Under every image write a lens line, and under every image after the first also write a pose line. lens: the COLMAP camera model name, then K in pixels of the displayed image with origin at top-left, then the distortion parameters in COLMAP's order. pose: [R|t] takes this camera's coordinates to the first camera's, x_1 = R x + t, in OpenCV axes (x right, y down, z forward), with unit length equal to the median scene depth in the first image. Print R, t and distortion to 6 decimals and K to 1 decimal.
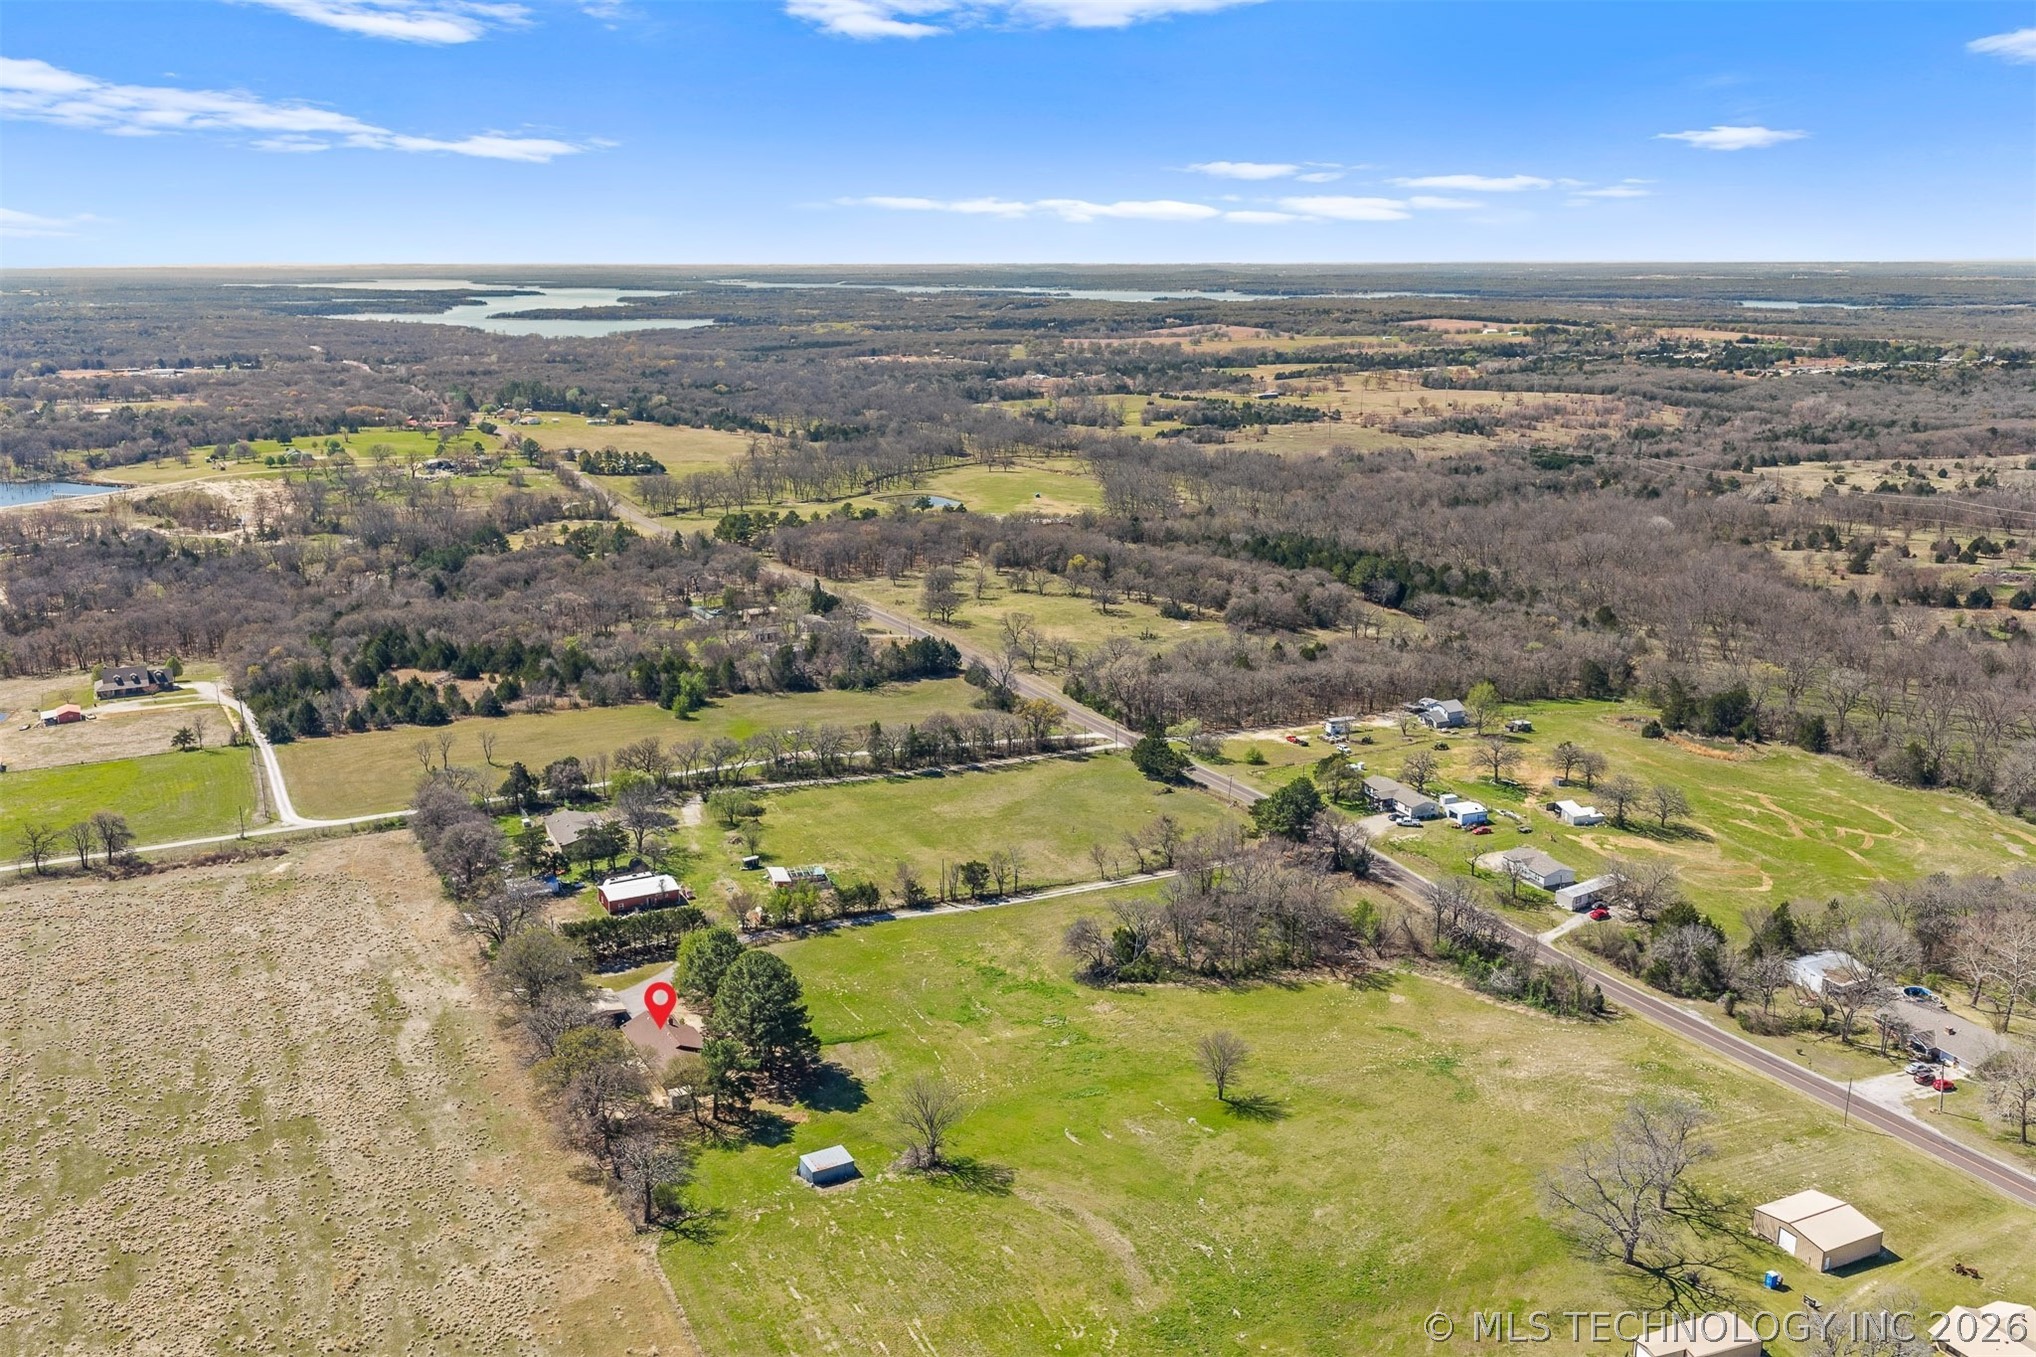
lens RADIAL K [[1686.8, 0, 1026.1], [0, 1686.8, 689.4], [0, 0, 1]] dist [0.023358, -0.040638]
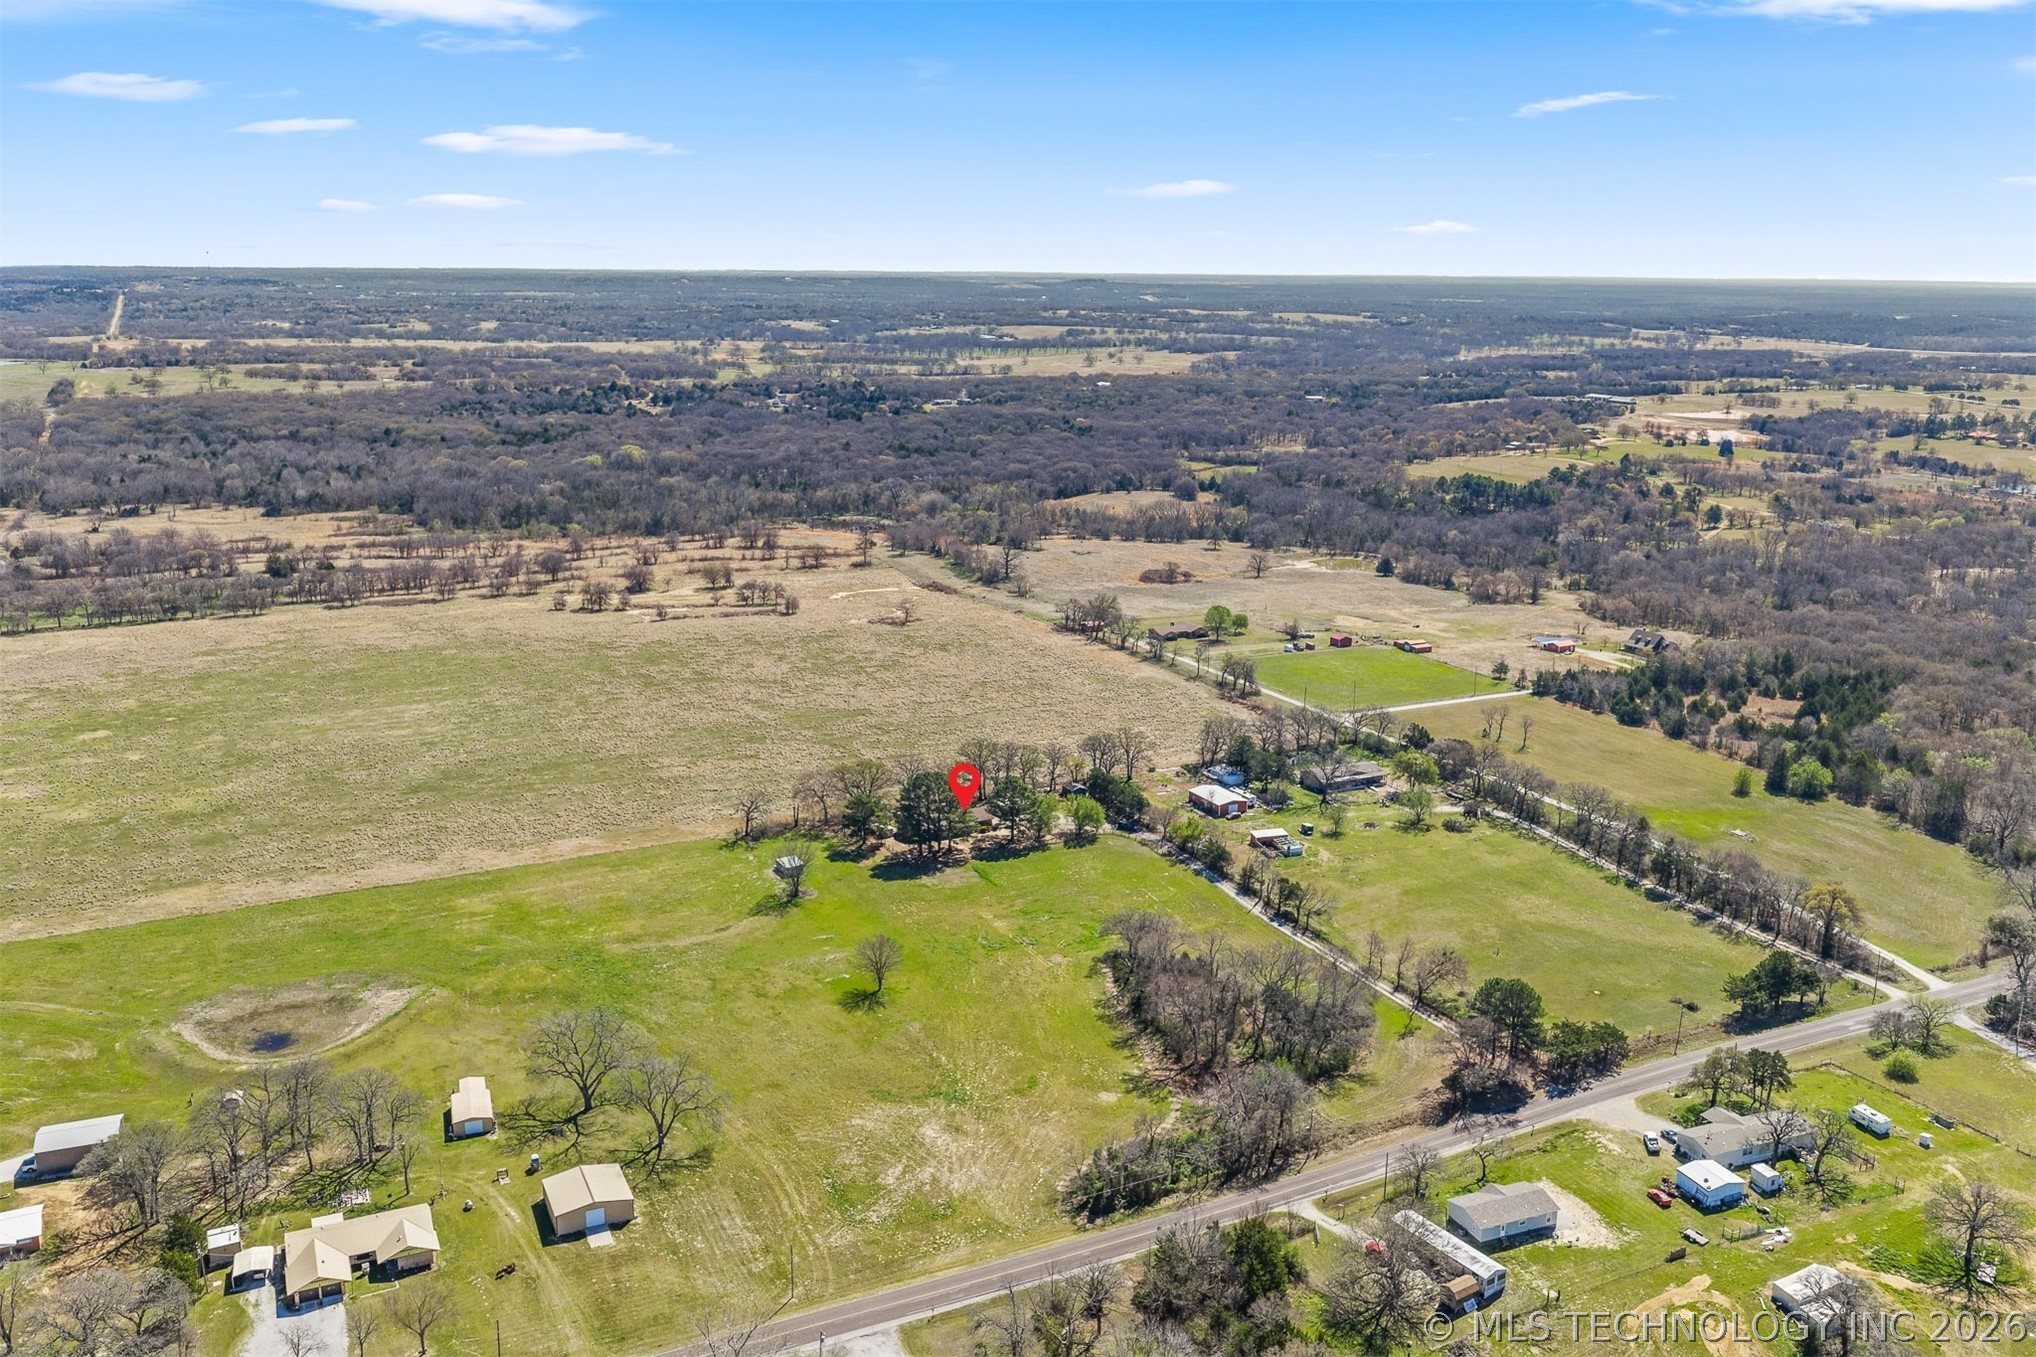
lens RADIAL K [[1686.8, 0, 1026.1], [0, 1686.8, 689.4], [0, 0, 1]] dist [0.023358, -0.040638]
pose [[-0.005390, 0.247652, -0.968834, 1.066481], [-0.258690, 0.935523, 0.240577, -0.244929], [0.965945, 0.251924, 0.059022, 0.824233]]
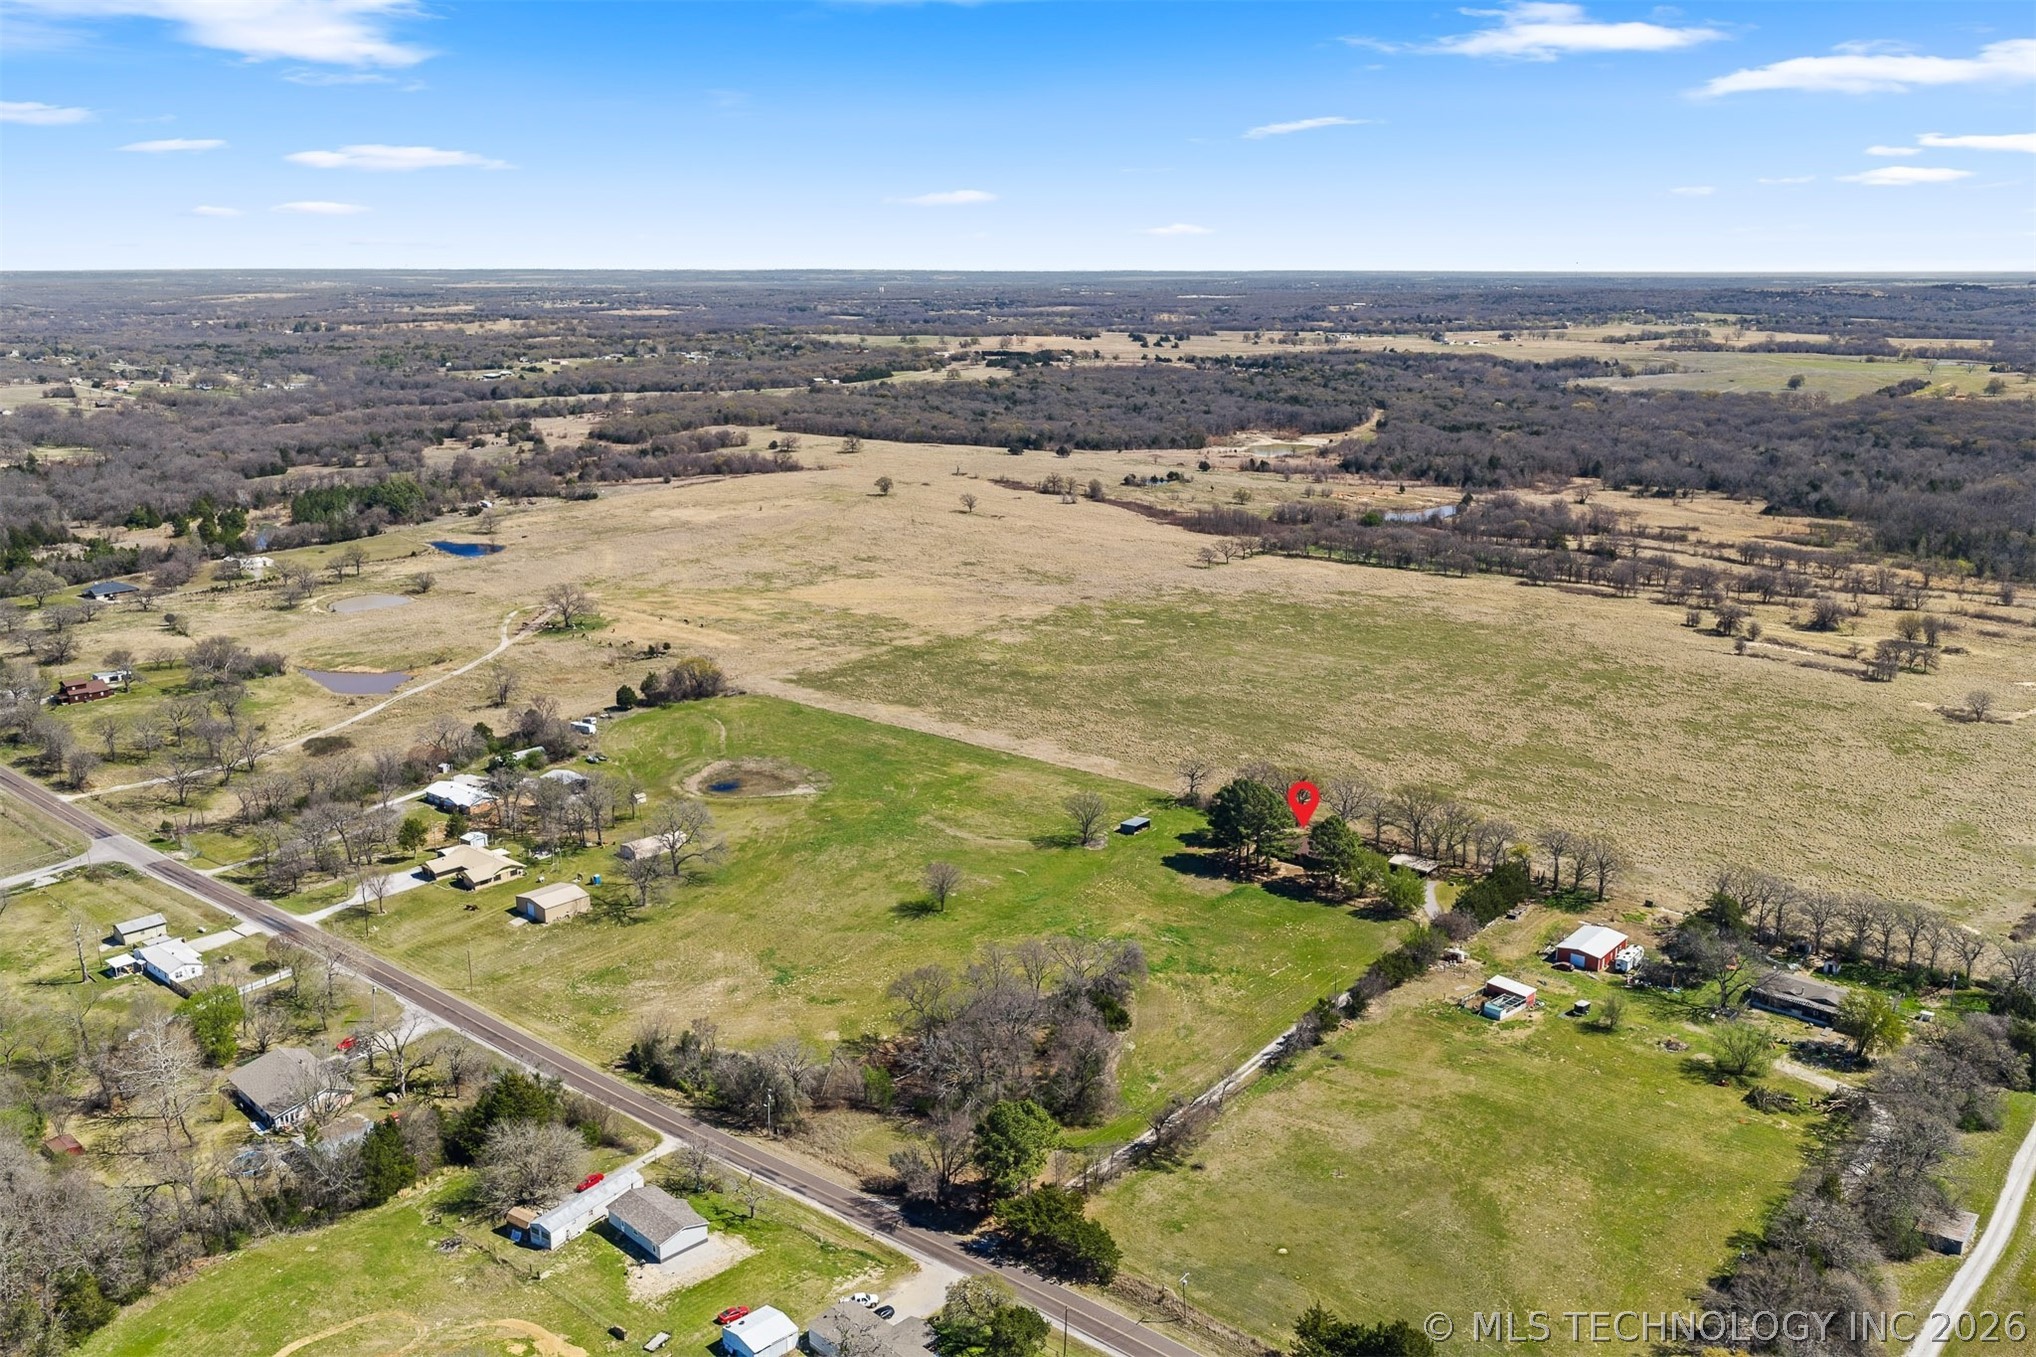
lens RADIAL K [[1686.8, 0, 1026.1], [0, 1686.8, 689.4], [0, 0, 1]] dist [0.023358, -0.040638]
pose [[-0.925194, 0.096985, -0.366891, 0.453881], [-0.091789, 0.880896, 0.464324, -0.471448], [0.368225, 0.463267, -0.806098, 1.728933]]
